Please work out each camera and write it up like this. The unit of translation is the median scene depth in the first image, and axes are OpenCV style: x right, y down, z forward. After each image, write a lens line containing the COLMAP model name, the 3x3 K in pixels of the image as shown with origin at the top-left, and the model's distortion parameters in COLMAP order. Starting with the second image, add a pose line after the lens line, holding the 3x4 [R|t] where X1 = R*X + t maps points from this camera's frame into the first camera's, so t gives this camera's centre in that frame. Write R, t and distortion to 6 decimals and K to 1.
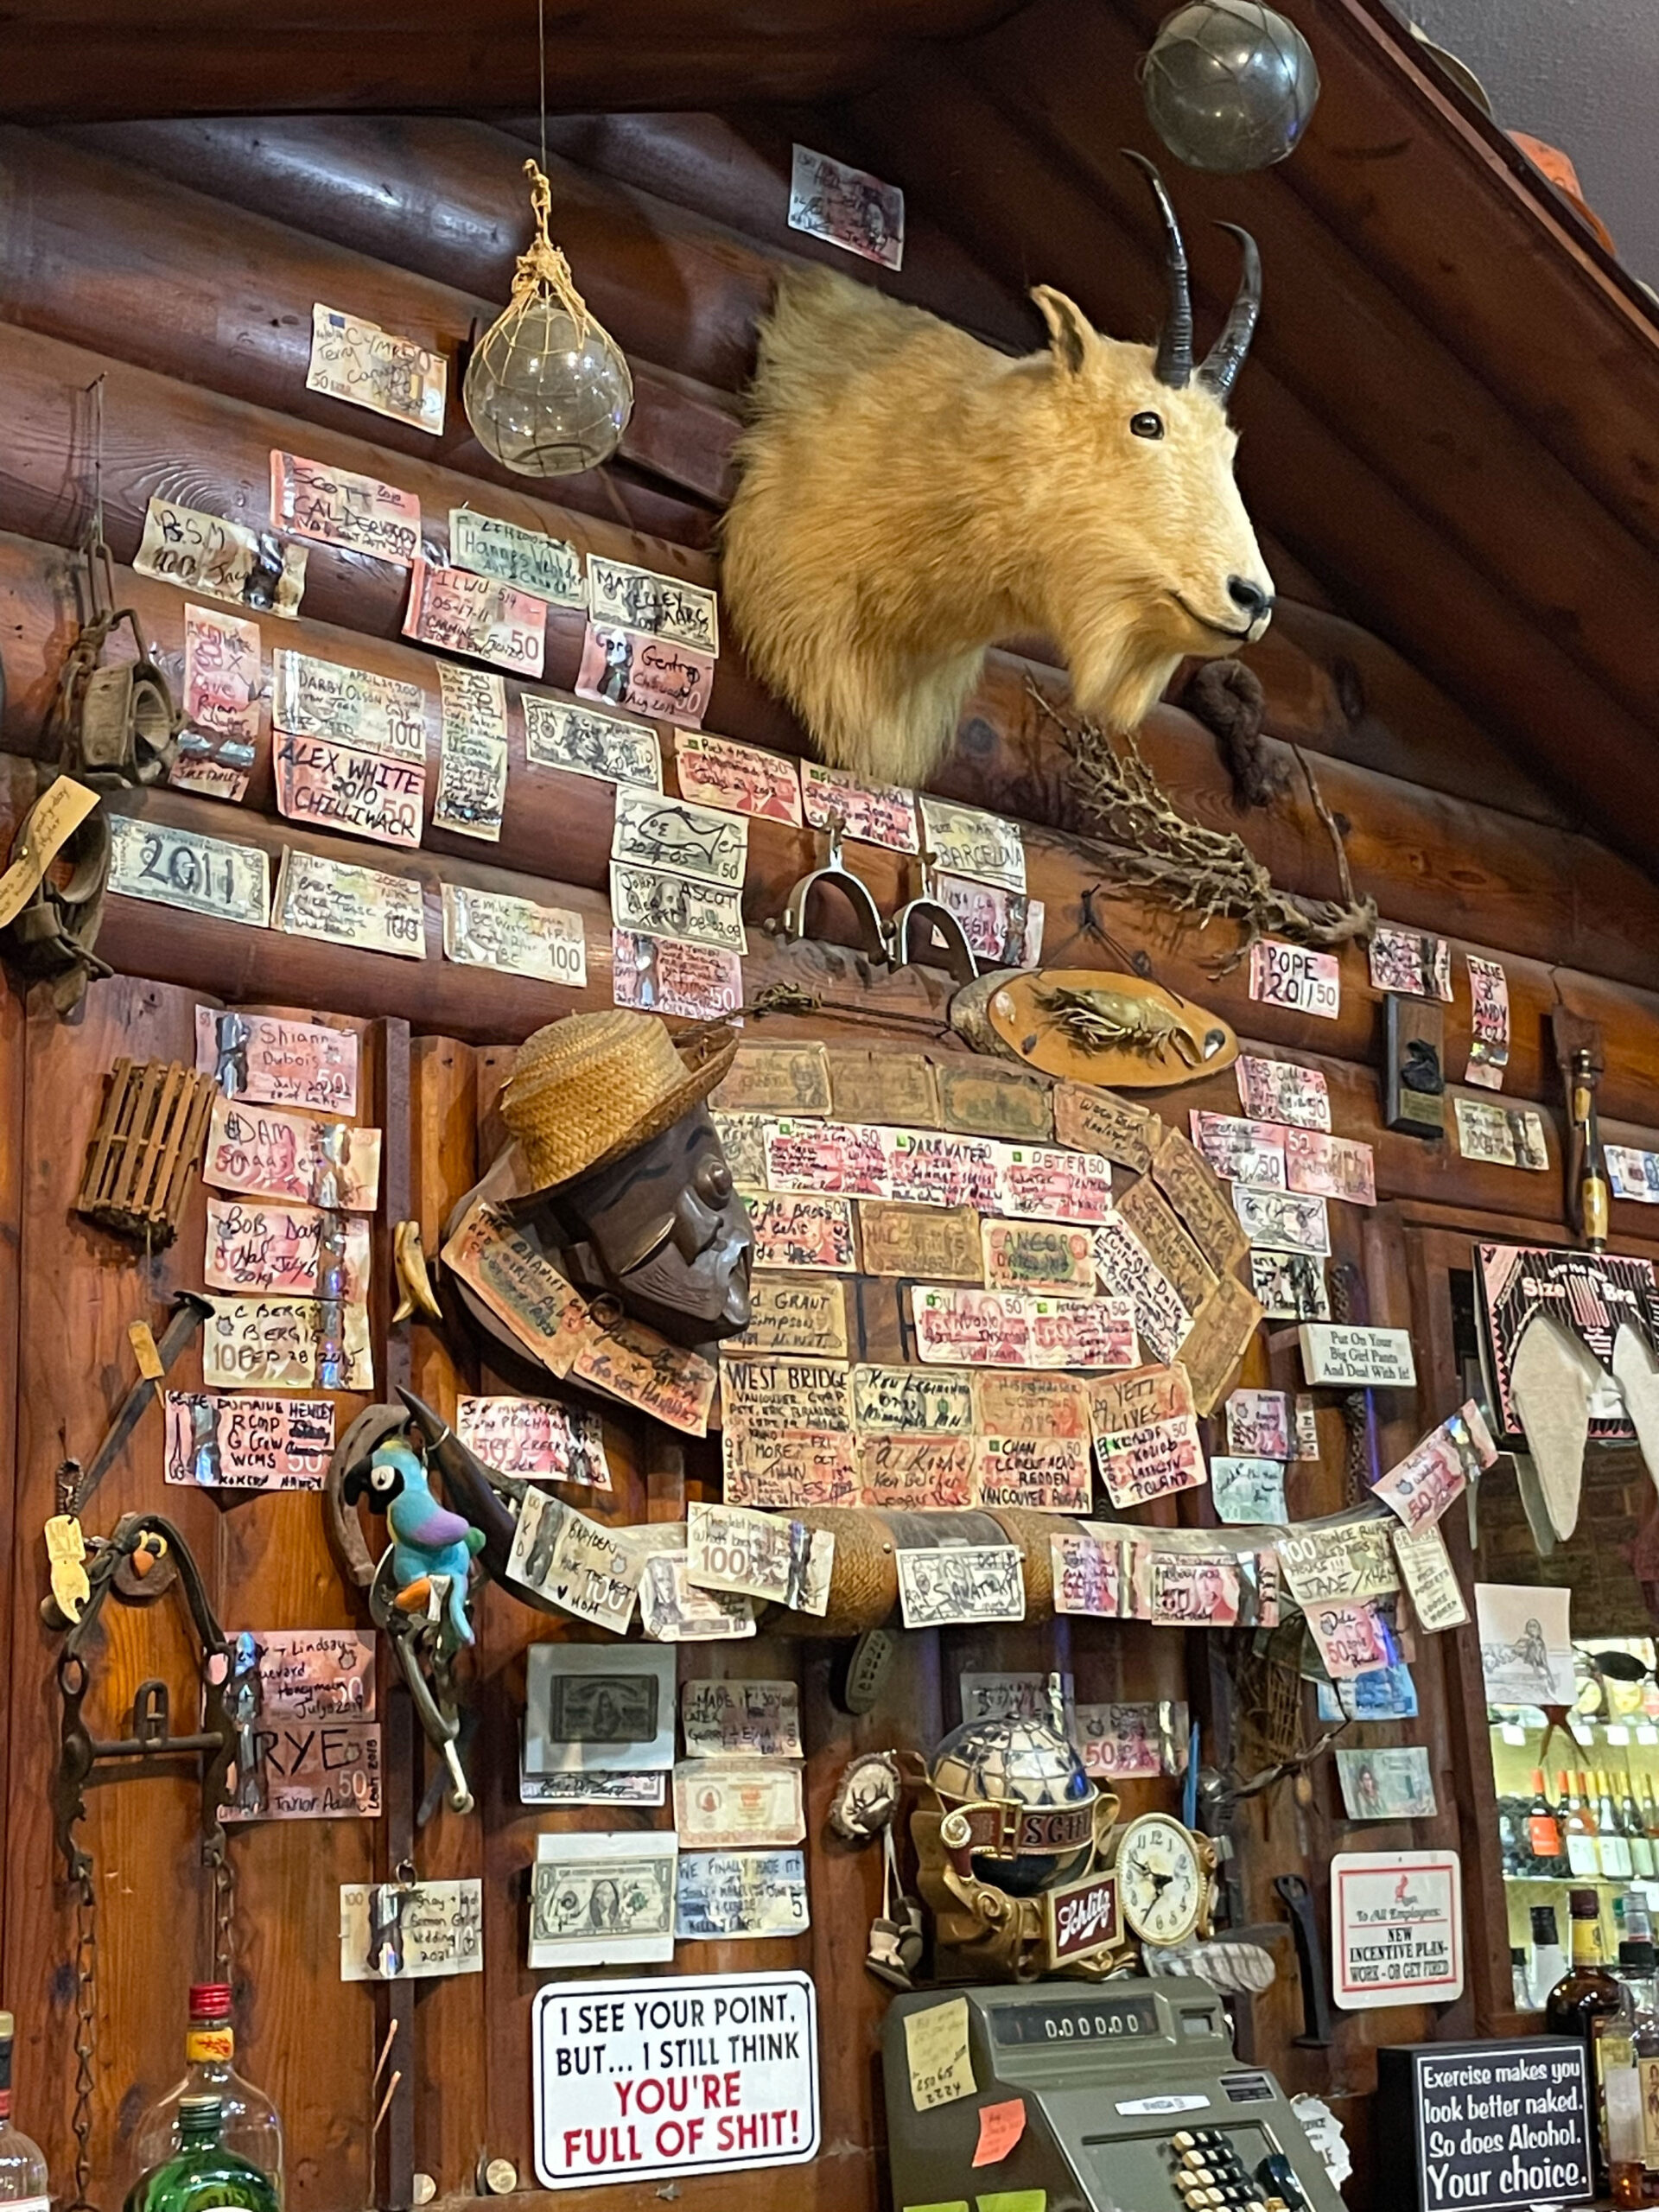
lens RADIAL K [[3205.8, 0, 829.5], [0, 3205.8, 1106.0], [0, 0, 1]] dist [0.170444, -0.009681]
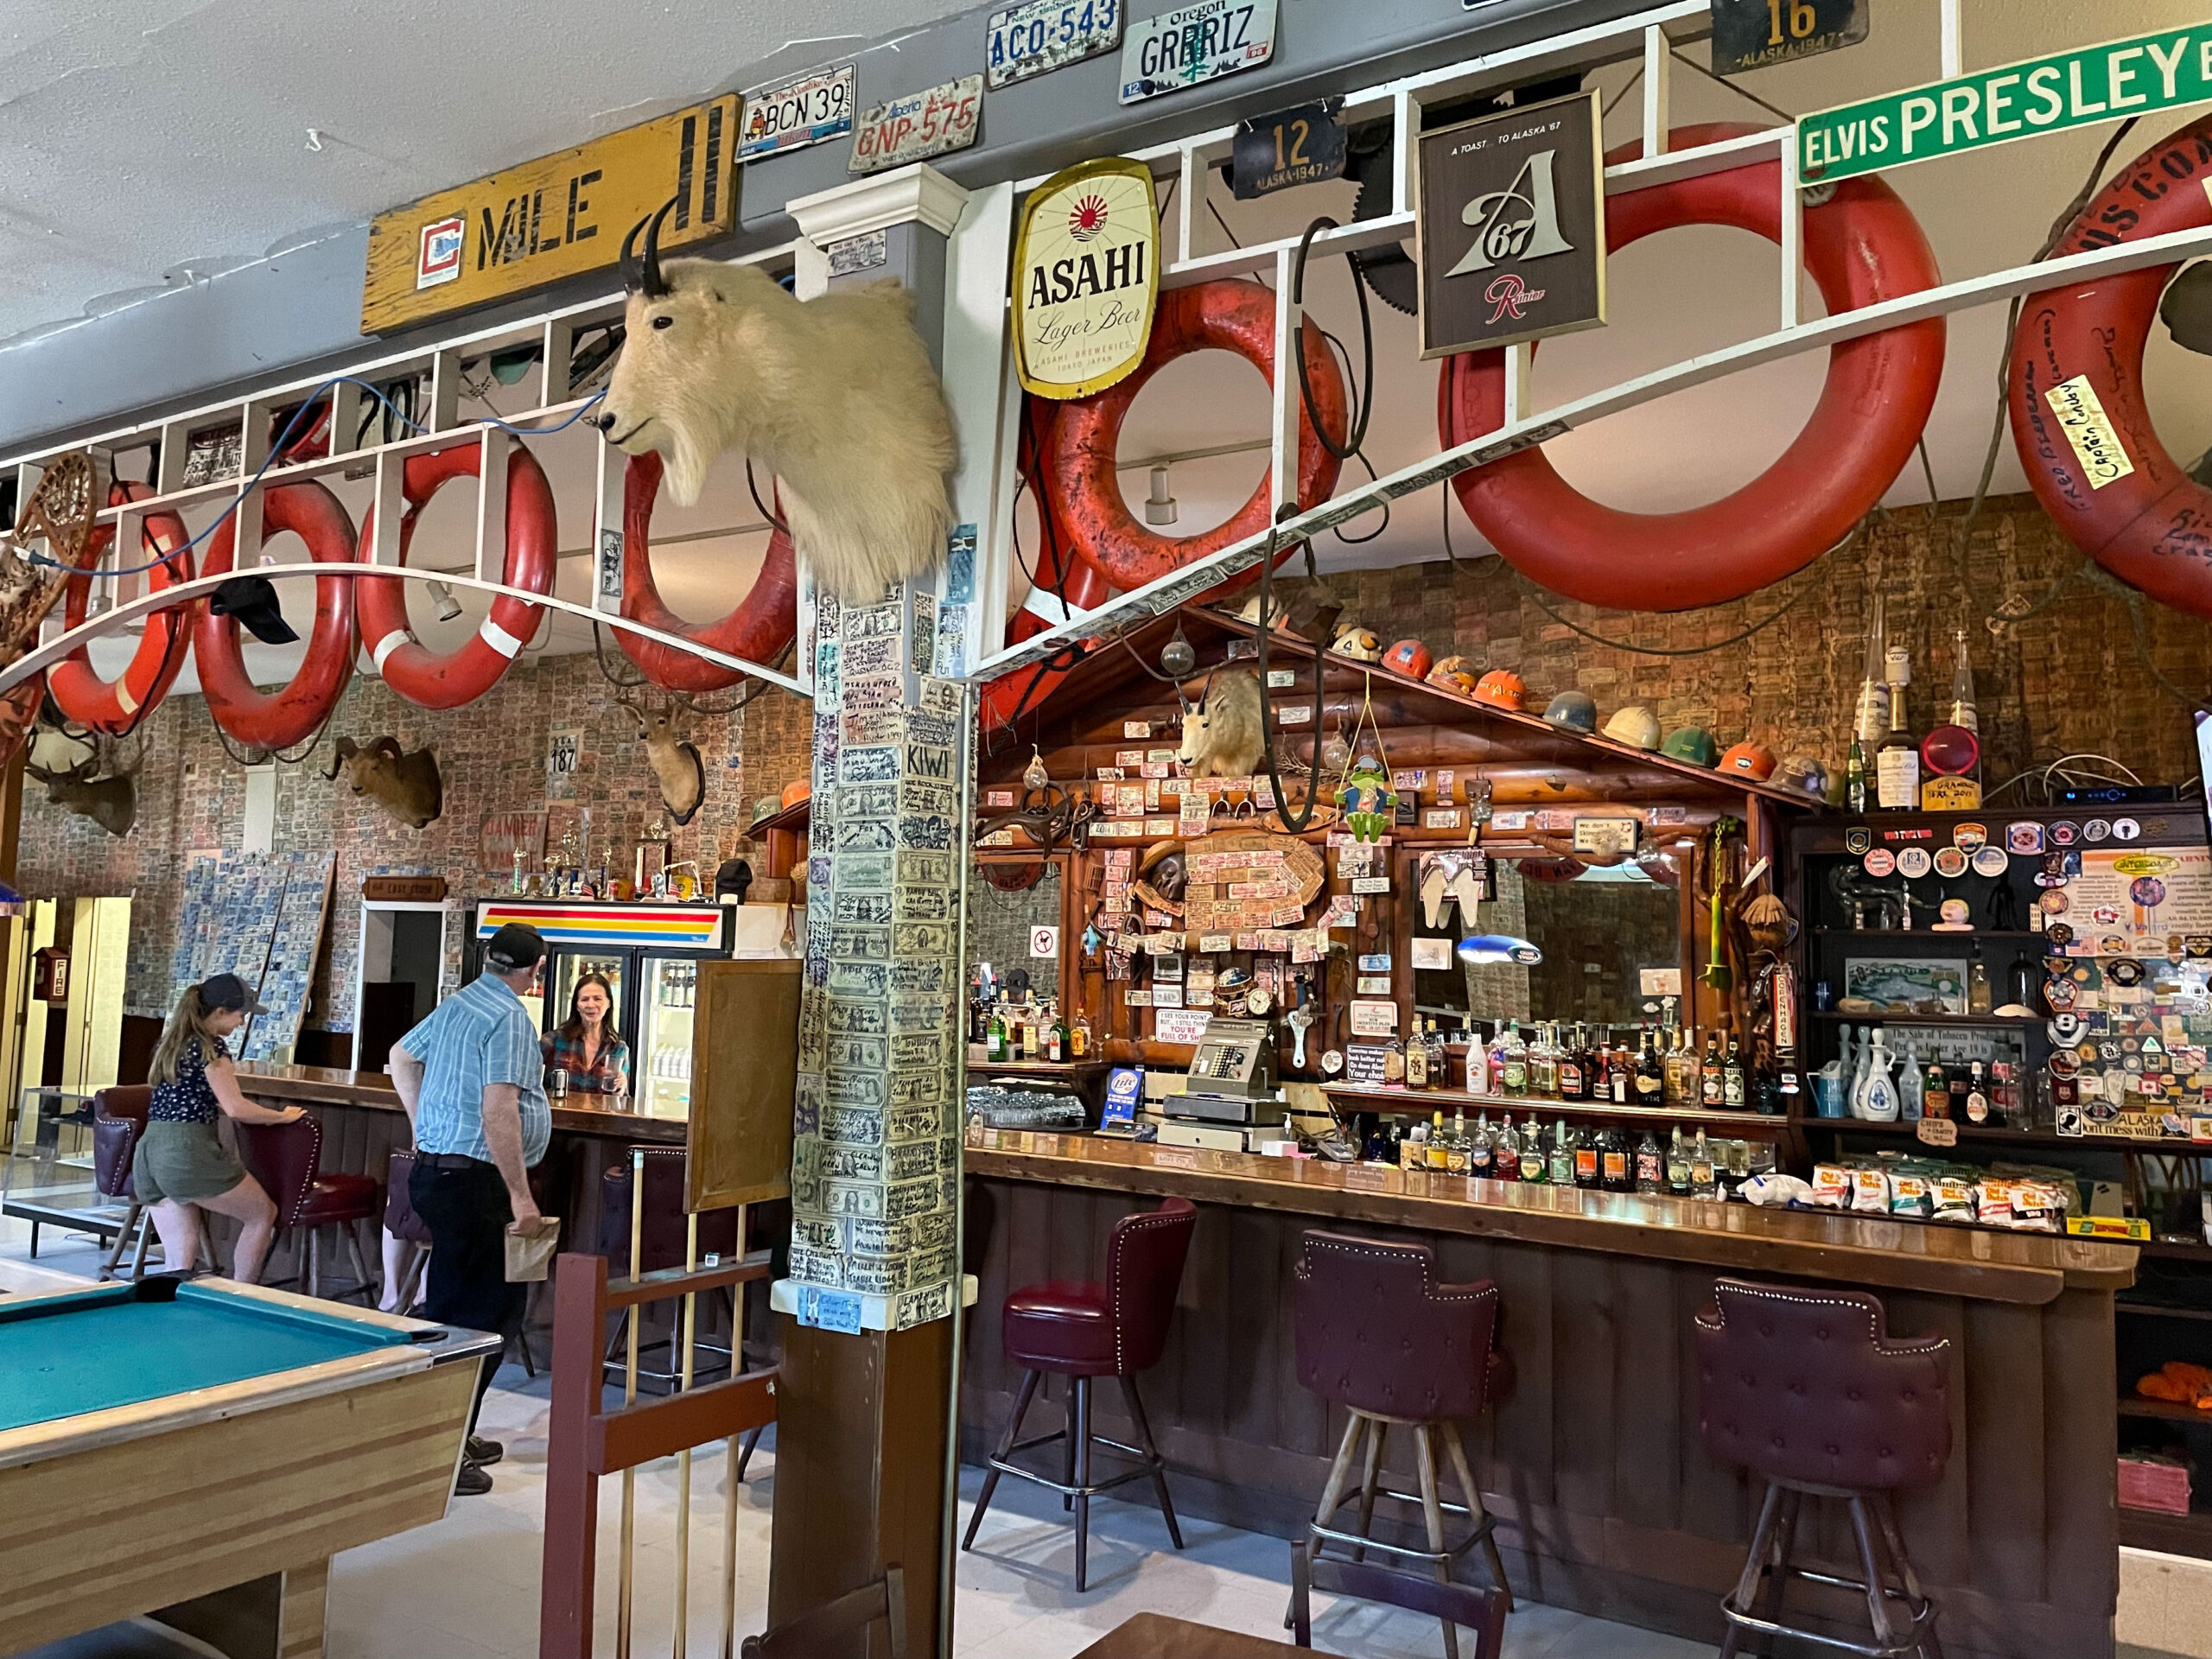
lens RADIAL K [[1653.1, 0, 1106.0], [0, 1653.1, 829.5], [0, 0, 1]] dist [0.047618, -0.000026]
pose [[0.271055, -0.033009, -0.961998, 2.553324], [0.184590, 0.982645, 0.018293, -0.115128], [0.944699, -0.182533, 0.272444, 0.126460]]
